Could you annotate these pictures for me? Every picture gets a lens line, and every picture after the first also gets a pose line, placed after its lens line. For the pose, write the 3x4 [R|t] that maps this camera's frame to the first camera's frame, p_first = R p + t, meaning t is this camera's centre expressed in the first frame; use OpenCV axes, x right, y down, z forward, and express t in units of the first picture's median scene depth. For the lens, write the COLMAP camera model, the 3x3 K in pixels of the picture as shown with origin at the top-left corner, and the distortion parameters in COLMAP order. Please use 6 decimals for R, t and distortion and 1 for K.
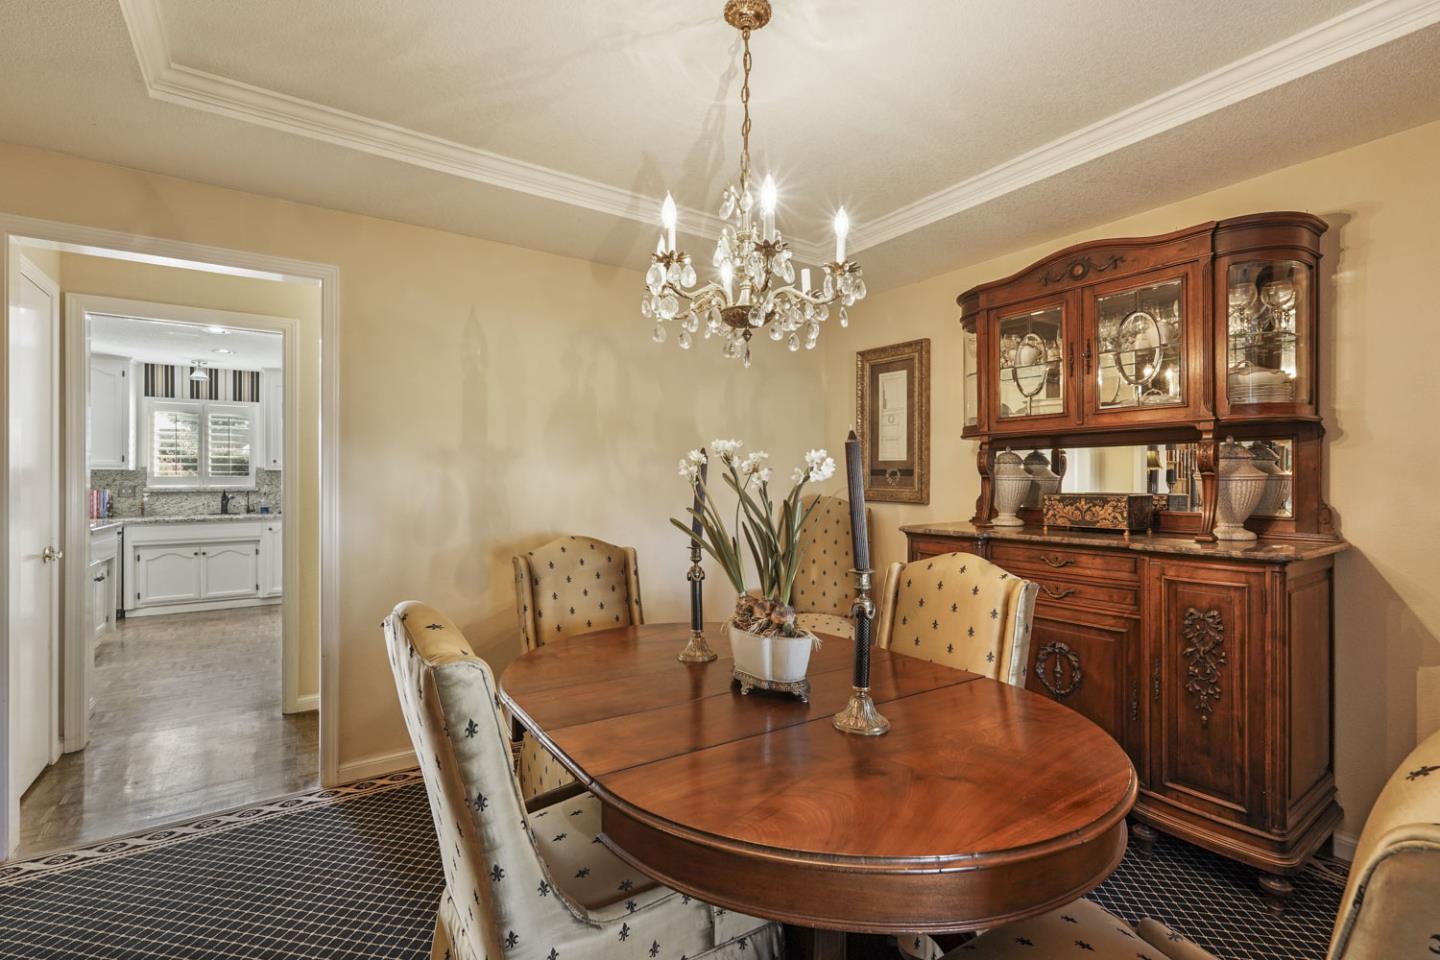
lens RADIAL K [[648.3, 0, 713.3], [0, 648.3, 477.9], [0, 0, 1]] dist [-0.010821, 0.008018]
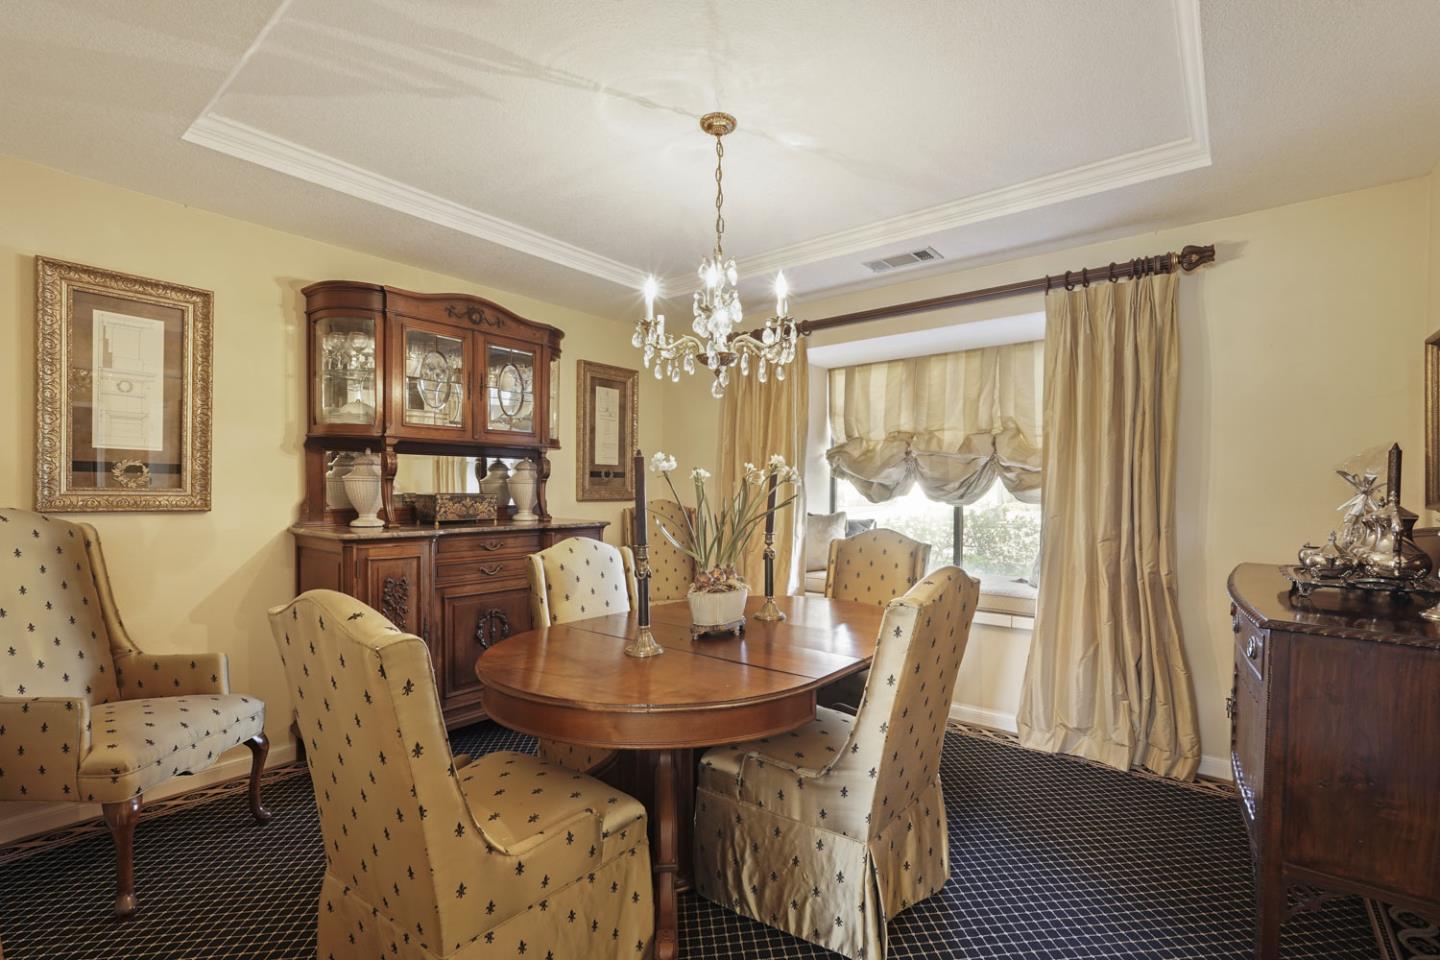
lens RADIAL K [[648.3, 0, 722.2], [0, 648.3, 488.2], [0, 0, 1]] dist [-0.010821, 0.008018]
pose [[-0.286774, -0.001336, 0.957997, -0.566975], [-0.009480, 0.999954, -0.001443, 0.009053], [-0.957951, -0.009496, -0.286773, 0.642818]]
